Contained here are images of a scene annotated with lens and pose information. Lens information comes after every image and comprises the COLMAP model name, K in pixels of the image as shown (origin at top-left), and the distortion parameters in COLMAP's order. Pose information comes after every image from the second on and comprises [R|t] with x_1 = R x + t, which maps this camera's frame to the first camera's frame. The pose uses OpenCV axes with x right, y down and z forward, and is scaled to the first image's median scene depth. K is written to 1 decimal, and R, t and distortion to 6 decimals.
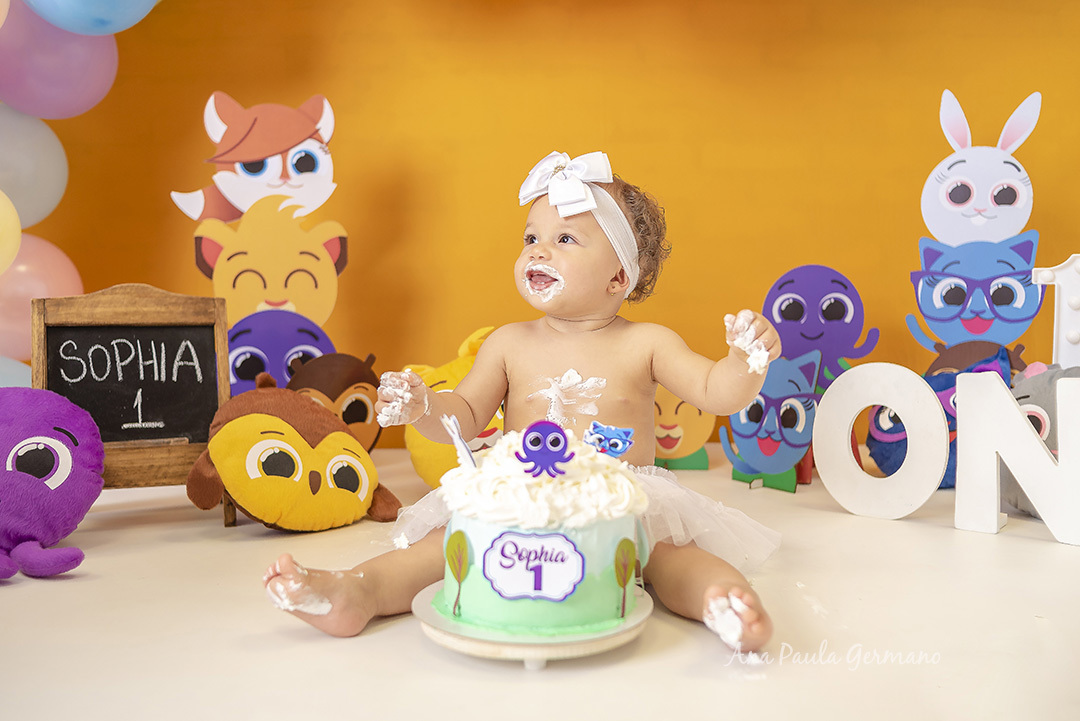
lens RADIAL K [[1064.9, 0, 542.0], [0, 1064.9, 360.4], [0, 0, 1]] dist [-0.006409, 0.000000]
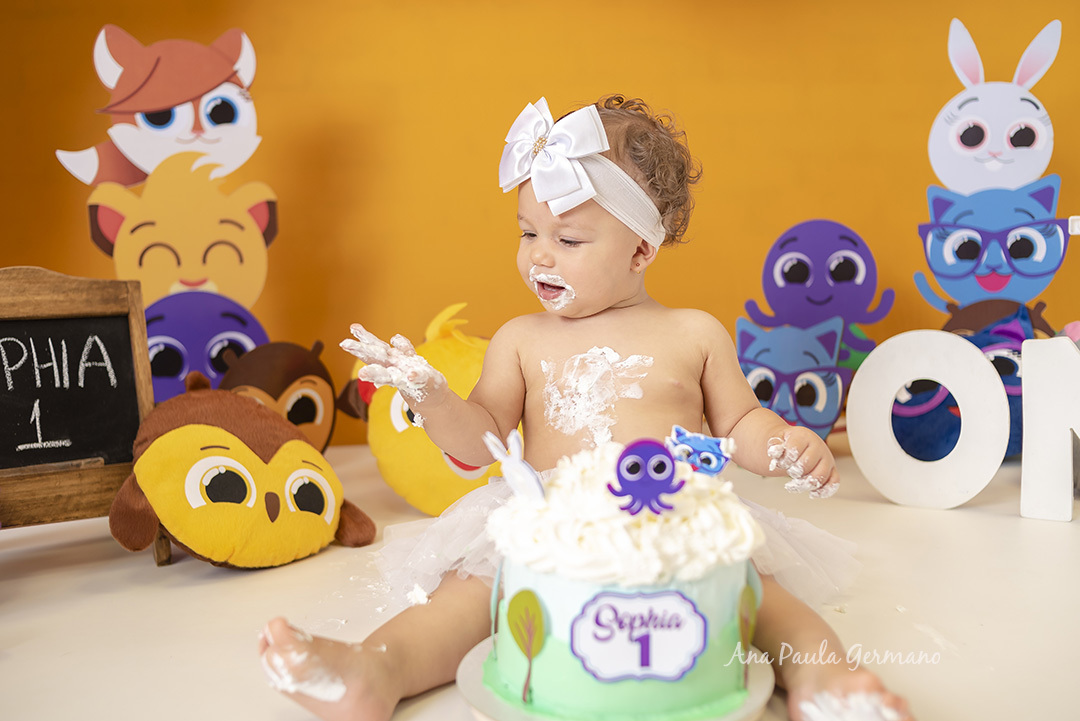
lens RADIAL K [[1064.9, 0, 538.4], [0, 1064.9, 361.4], [0, 0, 1]] dist [-0.006409, 0.000000]
pose [[0.992764, -0.041469, 0.112691, -0.094022], [0.037276, 0.998541, 0.039063, -0.018031], [-0.114147, -0.034580, 0.992862, 0.170297]]
